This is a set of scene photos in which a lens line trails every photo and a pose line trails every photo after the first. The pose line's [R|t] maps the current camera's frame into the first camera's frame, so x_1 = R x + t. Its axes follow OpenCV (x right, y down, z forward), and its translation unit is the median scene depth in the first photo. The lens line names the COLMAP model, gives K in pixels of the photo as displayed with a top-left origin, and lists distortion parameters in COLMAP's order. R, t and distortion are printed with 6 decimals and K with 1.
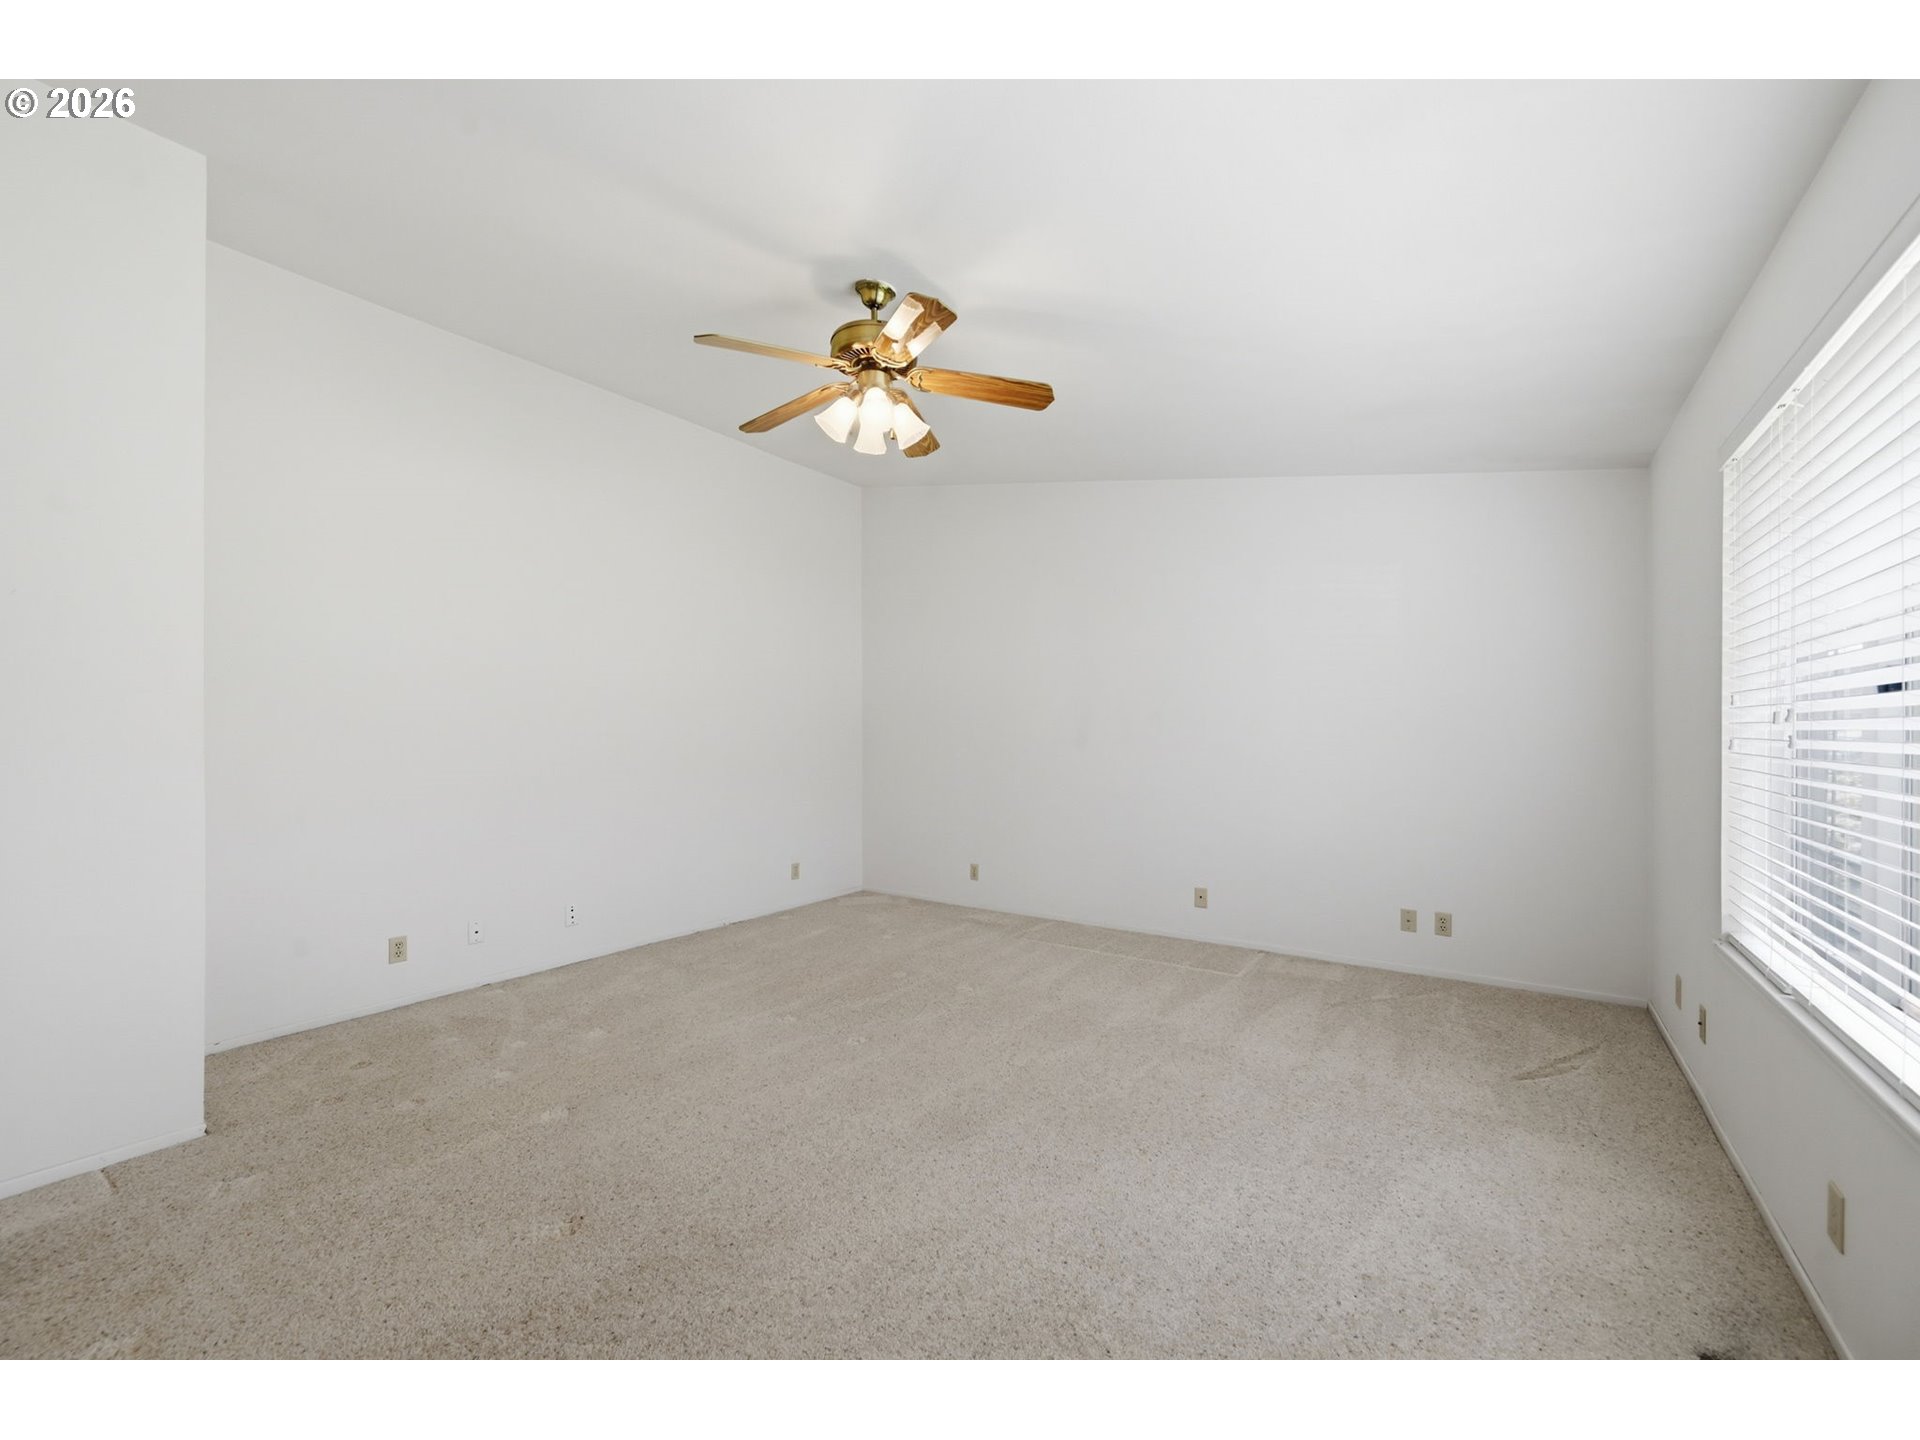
lens RADIAL K [[762.3, 0, 960.0], [0, 762.3, 721.4], [0, 0, 1]] dist [-0.001621, -0.000026]
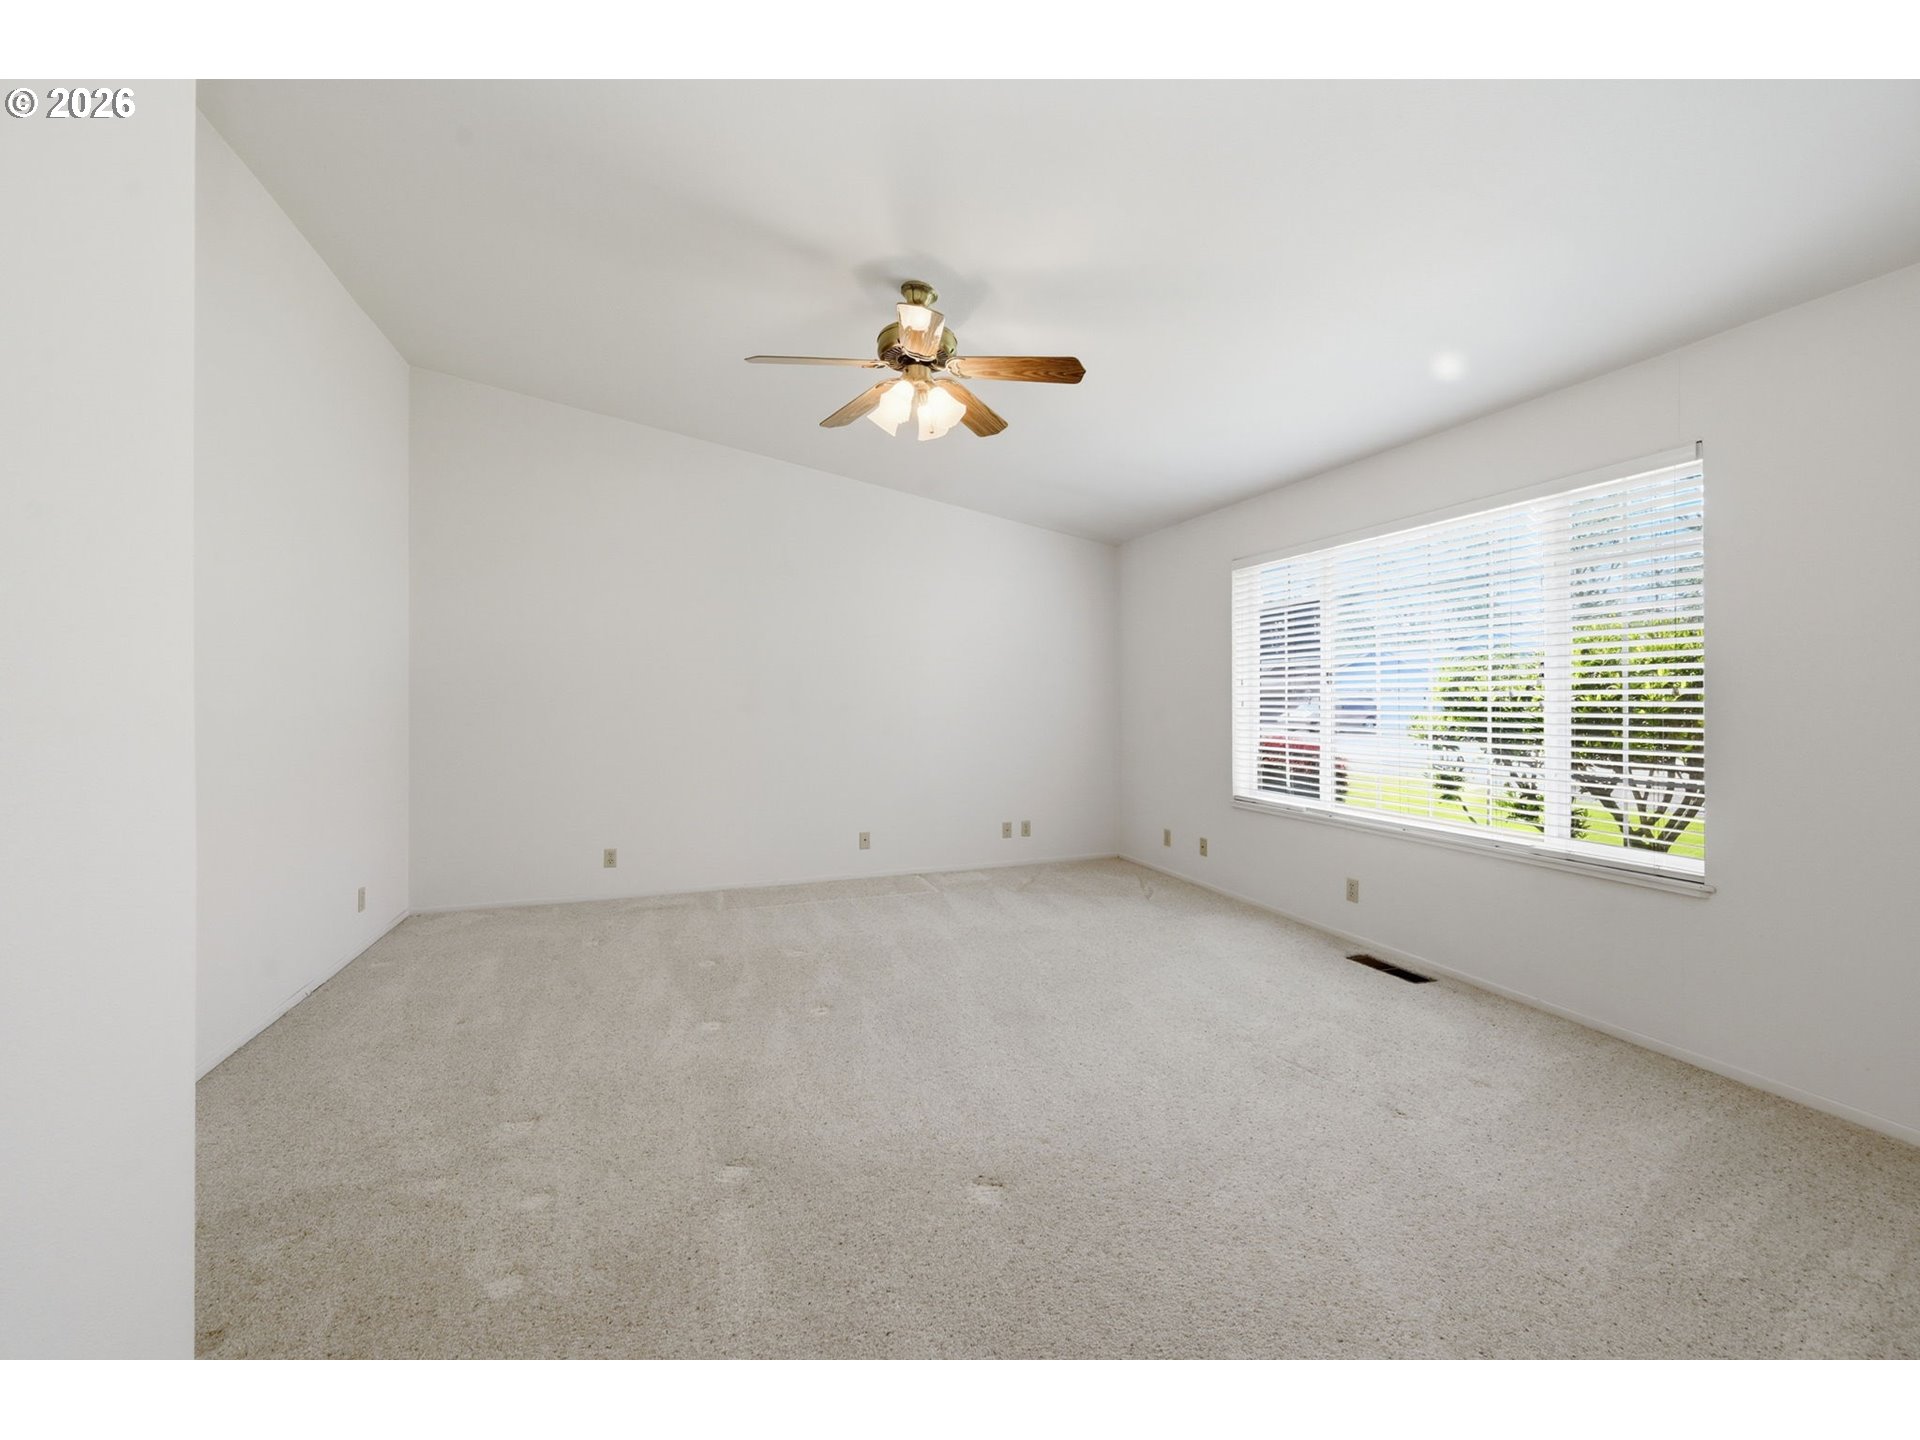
lens RADIAL K [[801.7, 0, 964.9], [0, 801.7, 697.5], [0, 0, 1]] dist [-0.000600, 0.000069]
pose [[0.577022, 0.000588, 0.816728, -0.698596], [-0.015100, 0.999836, 0.009948, -0.002722], [-0.816589, -0.018073, 0.576937, 0.197889]]
